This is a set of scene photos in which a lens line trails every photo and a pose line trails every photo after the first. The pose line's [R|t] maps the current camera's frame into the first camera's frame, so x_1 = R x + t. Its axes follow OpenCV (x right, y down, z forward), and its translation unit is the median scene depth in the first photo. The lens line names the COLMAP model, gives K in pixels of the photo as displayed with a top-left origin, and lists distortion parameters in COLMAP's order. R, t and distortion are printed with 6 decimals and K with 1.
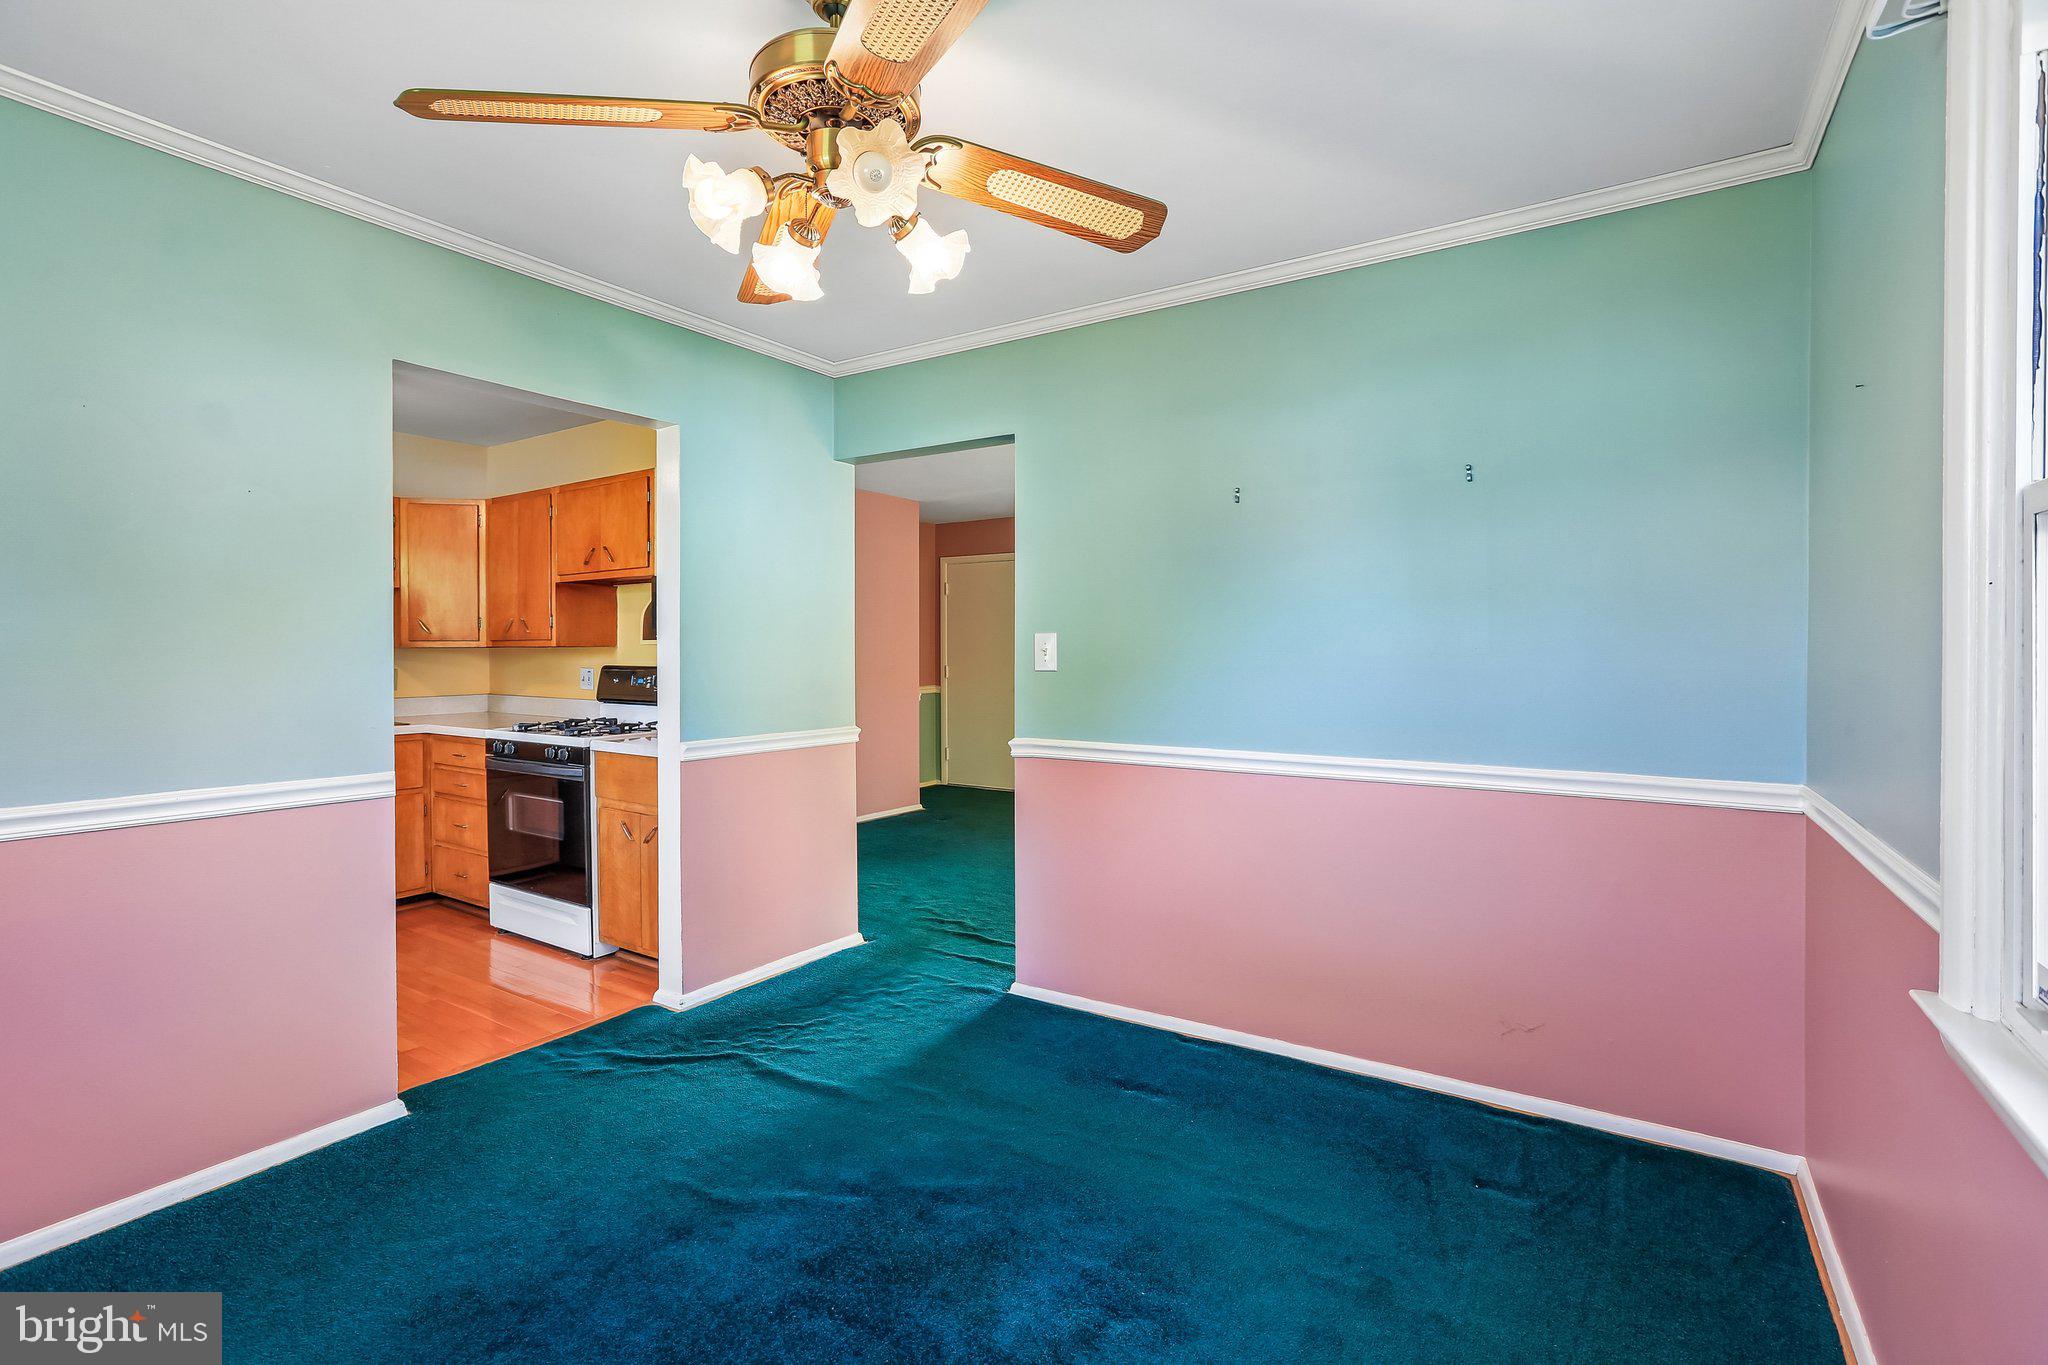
lens RADIAL K [[910.0, 0, 1053.6], [0, 910.0, 664.1], [0, 0, 1]] dist [-0.000724, 0.017114]
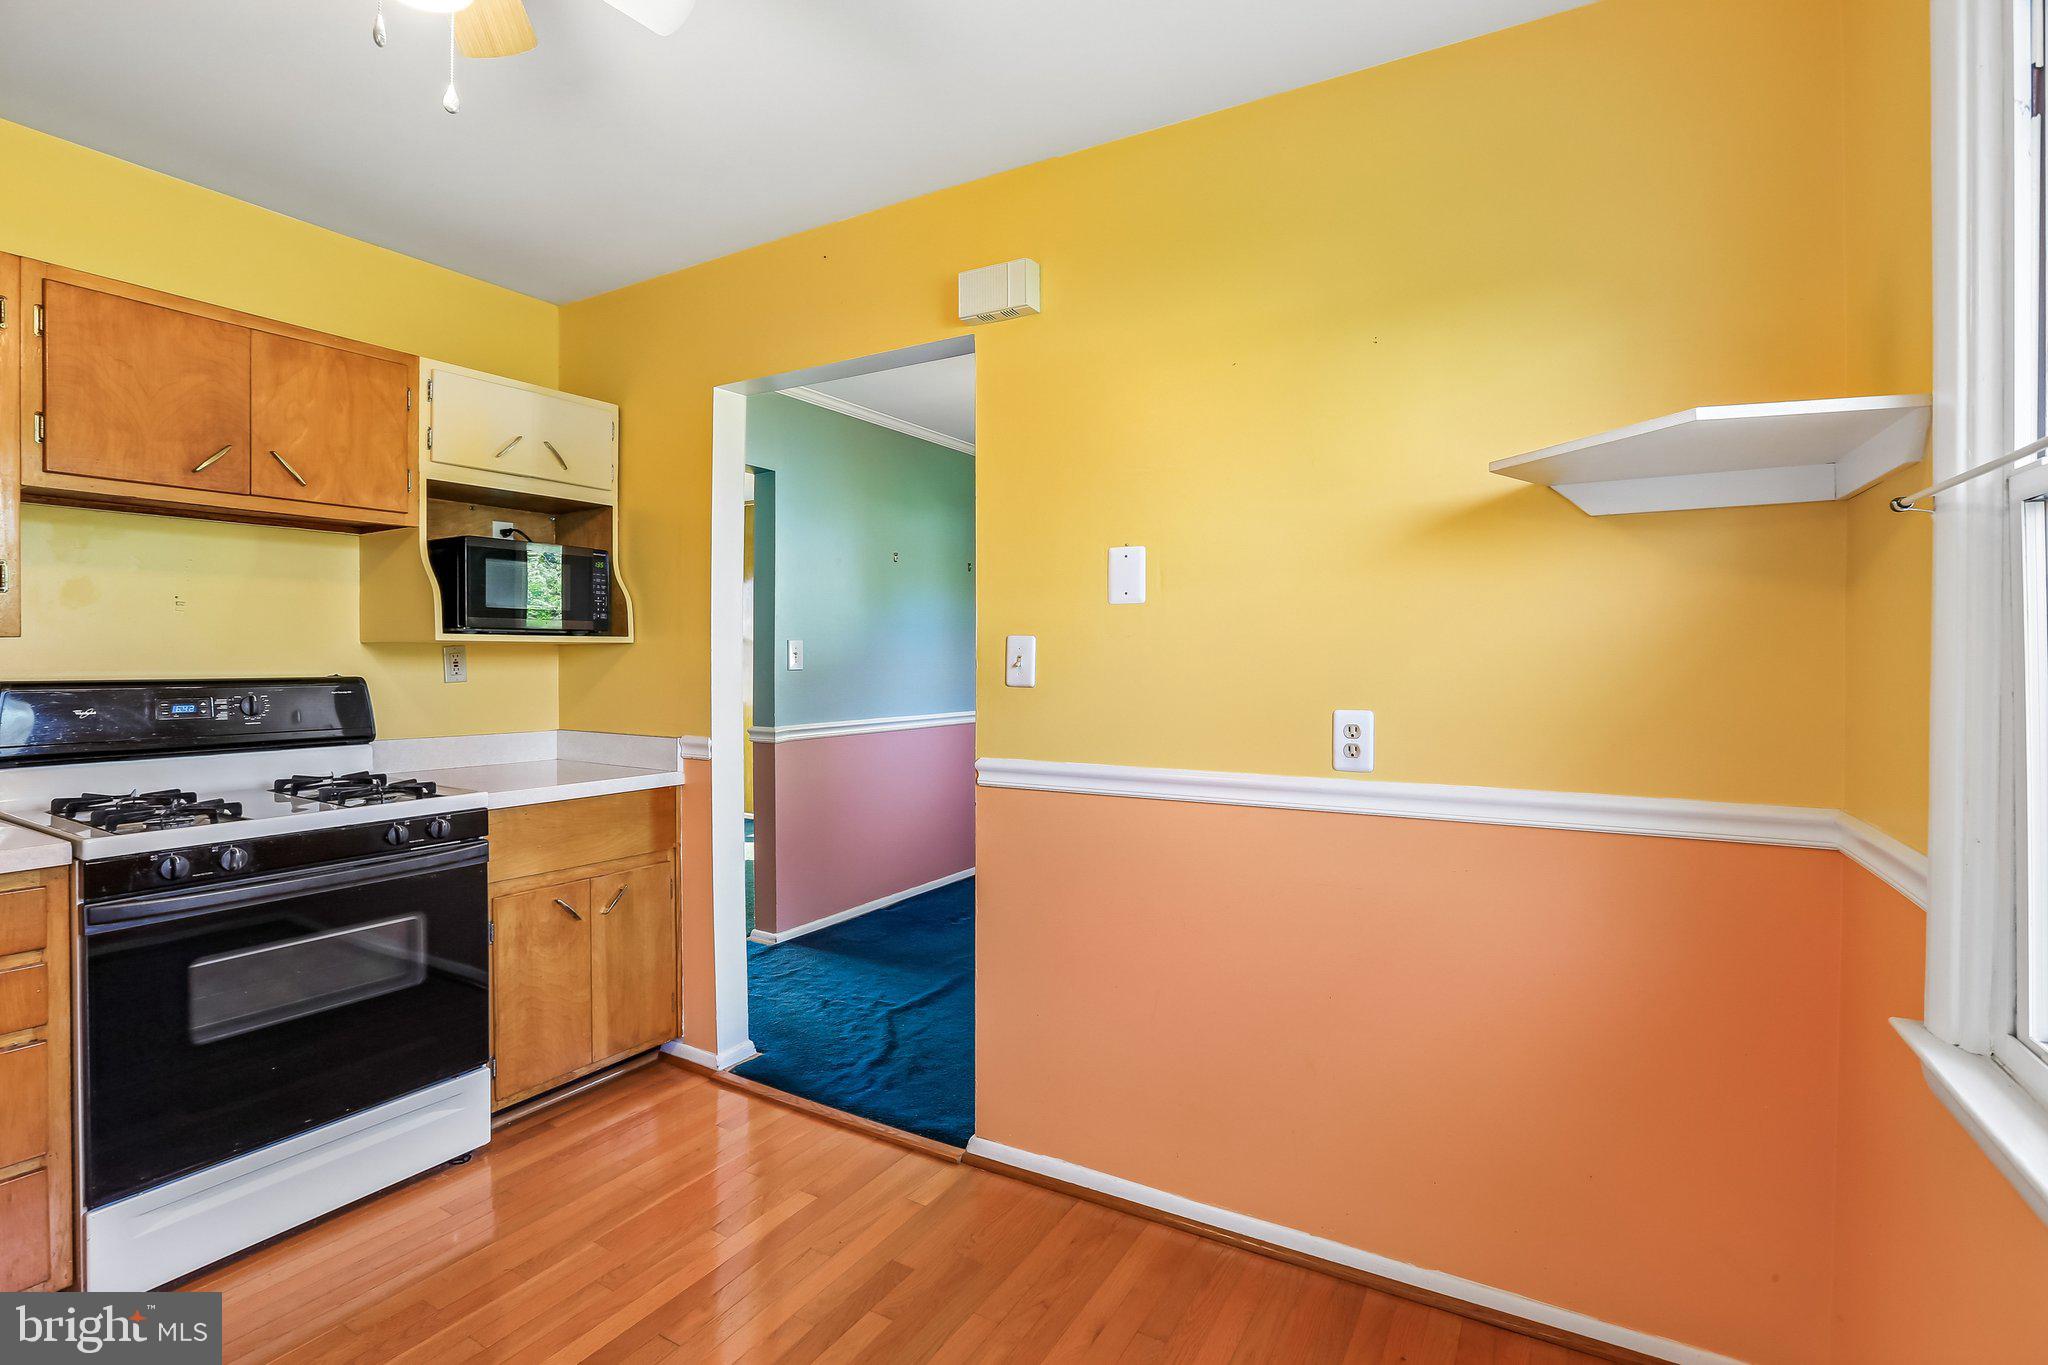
lens RADIAL K [[966.4, 0, 1036.9], [0, 966.4, 651.1], [0, 0, 1]] dist [-0.037725, 0.021759]
pose [[-0.049132, 0.001608, 0.998791, -1.012437], [0.010997, 0.999939, -0.001069, -0.007842], [-0.998732, 0.010932, -0.049147, 0.563391]]
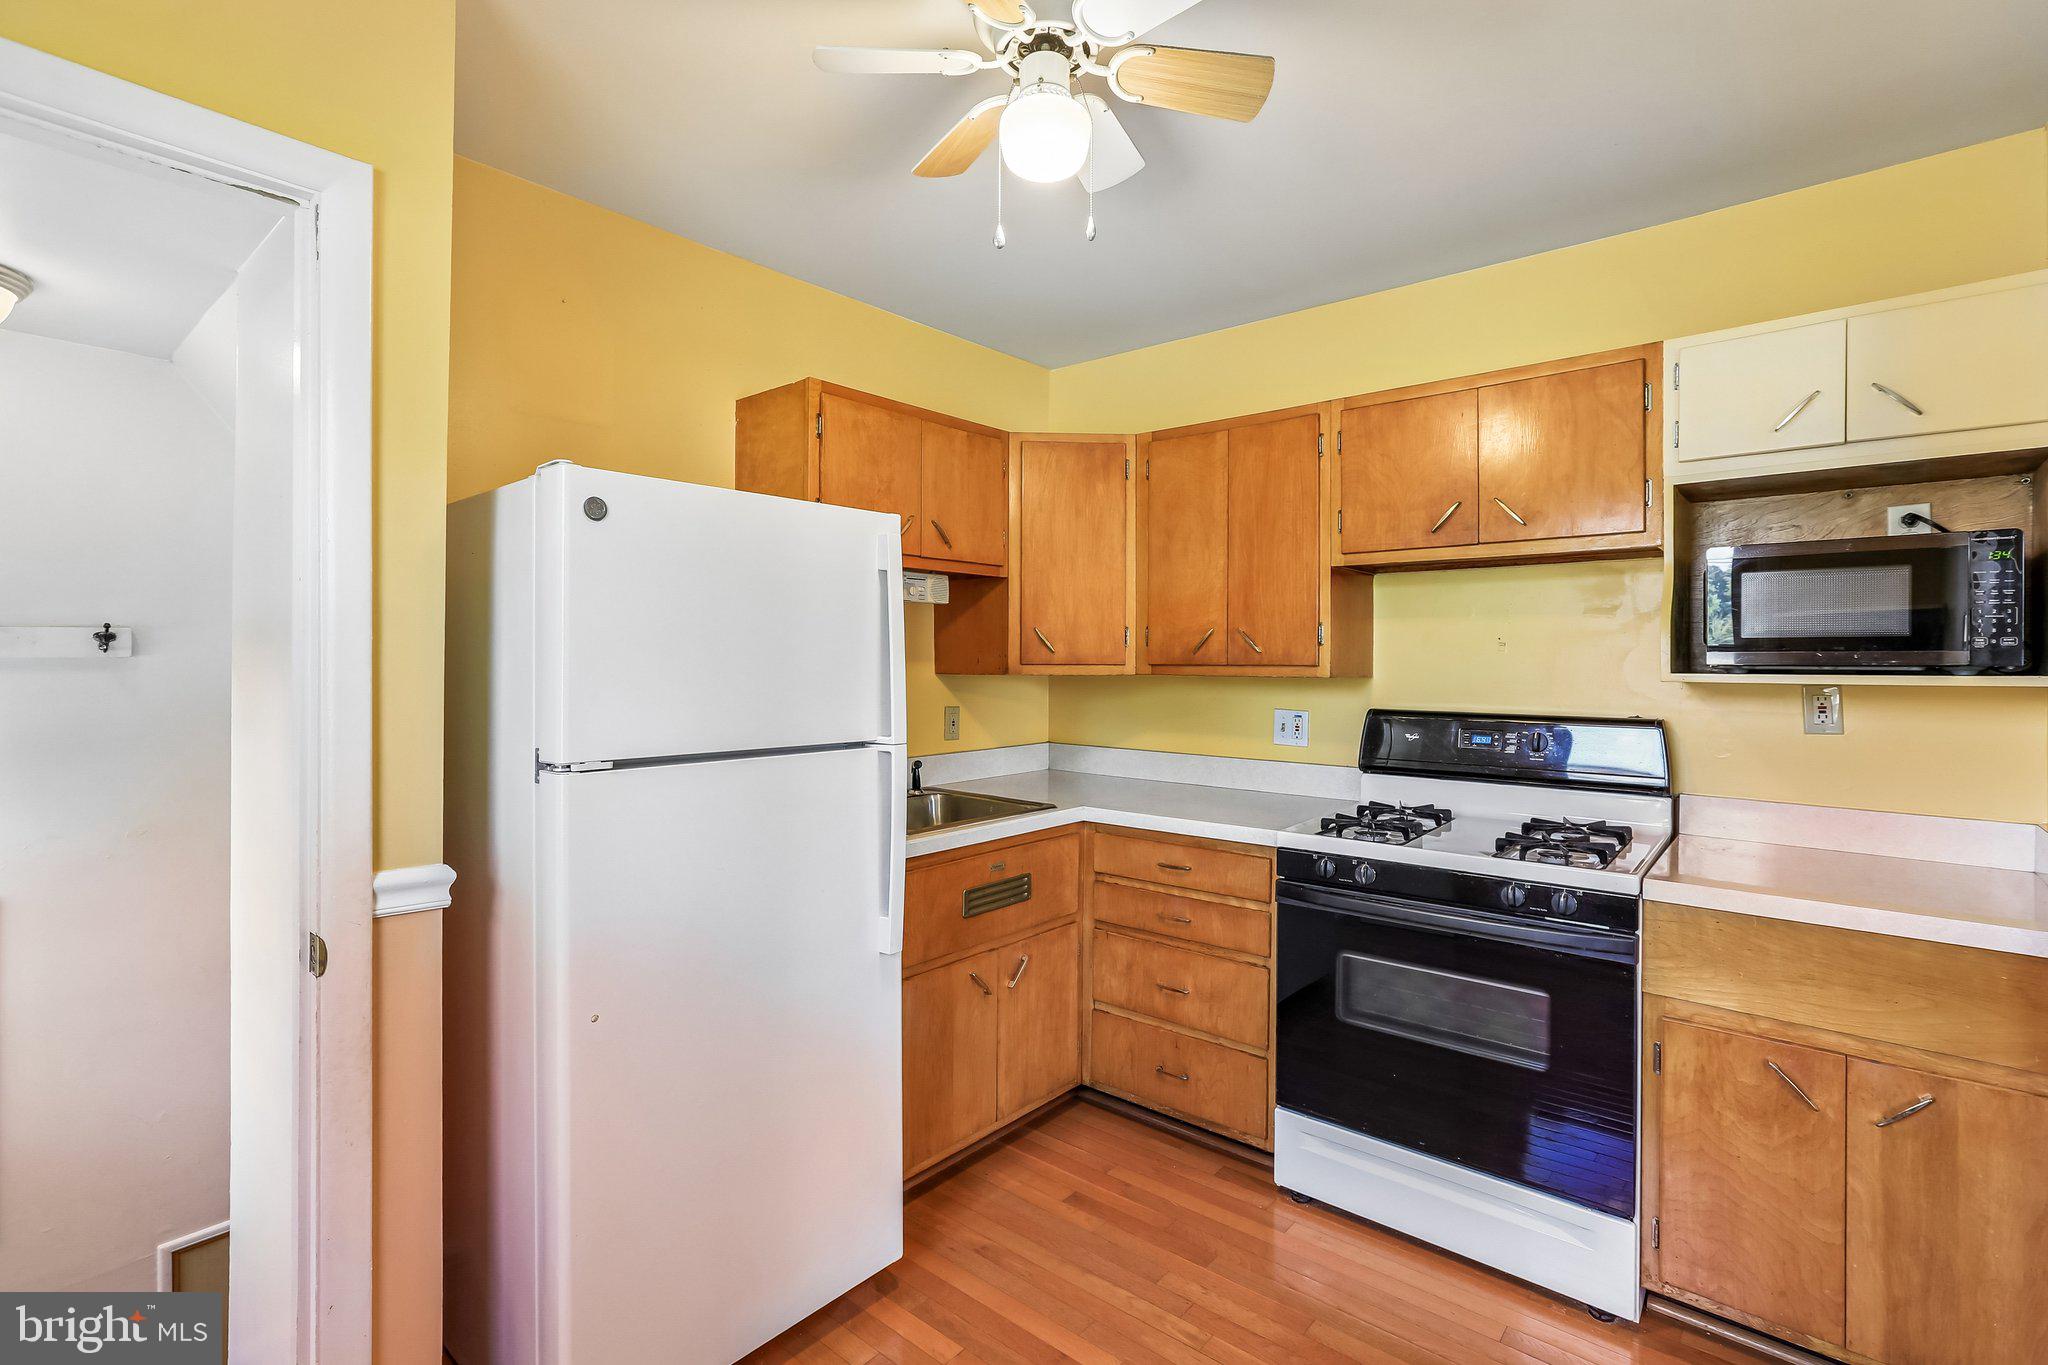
lens RADIAL K [[966.4, 0, 1036.9], [0, 966.4, 651.1], [0, 0, 1]] dist [-0.037725, 0.021759]
pose [[0.991408, 0.001918, -0.130791, -0.657121], [-0.004567, 0.999790, -0.019958, -0.023468], [0.130726, 0.020384, 0.991209, 0.382786]]
